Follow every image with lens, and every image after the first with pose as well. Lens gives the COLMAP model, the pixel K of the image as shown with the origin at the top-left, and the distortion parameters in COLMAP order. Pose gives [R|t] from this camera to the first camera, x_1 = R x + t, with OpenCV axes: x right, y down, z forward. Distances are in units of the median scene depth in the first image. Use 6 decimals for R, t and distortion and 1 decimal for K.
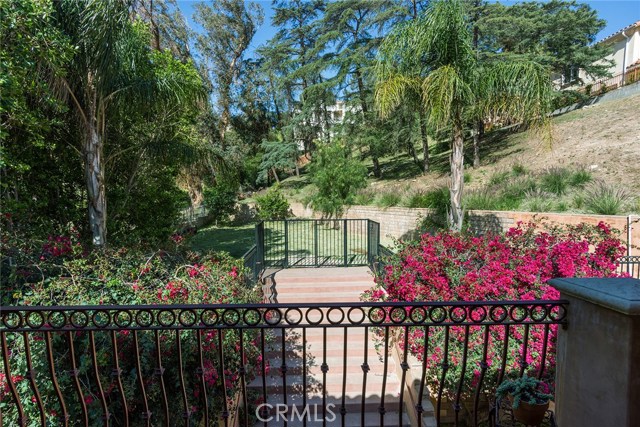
lens RADIAL K [[344.6, 0, 322.7], [0, 344.6, 217.2], [0, 0, 1]] dist [0.010511, 0.000214]
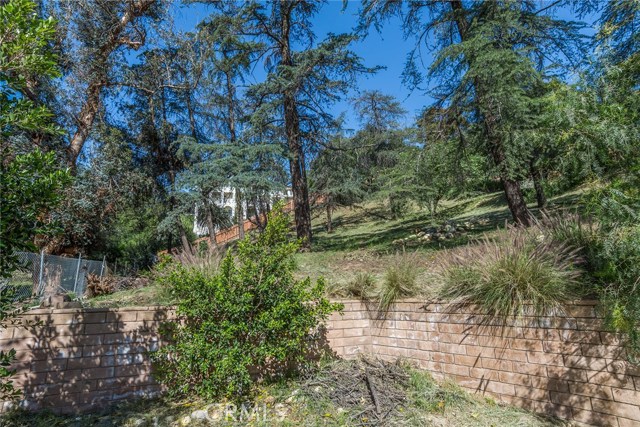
lens RADIAL K [[344.6, 0, 322.7], [0, 344.6, 217.2], [0, 0, 1]] dist [0.010511, 0.000214]
pose [[0.954165, 0.057293, 0.293747, -0.163393], [0.027021, 0.961005, -0.275208, -0.029685], [-0.298060, 0.270531, 0.915409, 0.755495]]
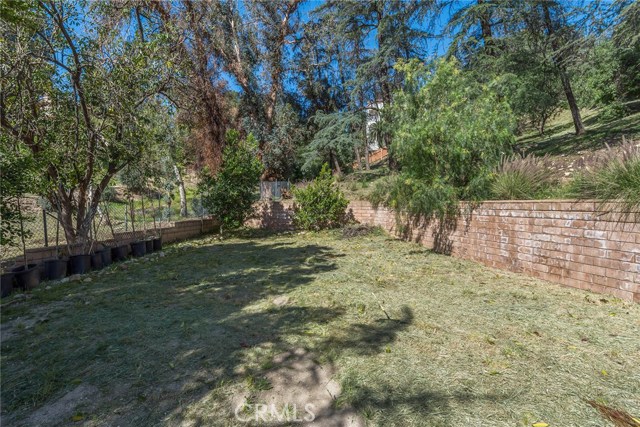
lens RADIAL K [[344.6, 0, 322.7], [0, 344.6, 217.2], [0, 0, 1]] dist [0.010511, 0.000214]
pose [[0.977477, 0.018572, -0.210224, -0.014465], [-0.022958, 0.999566, -0.018444, -0.000835], [0.209791, 0.022855, 0.977479, 0.404522]]
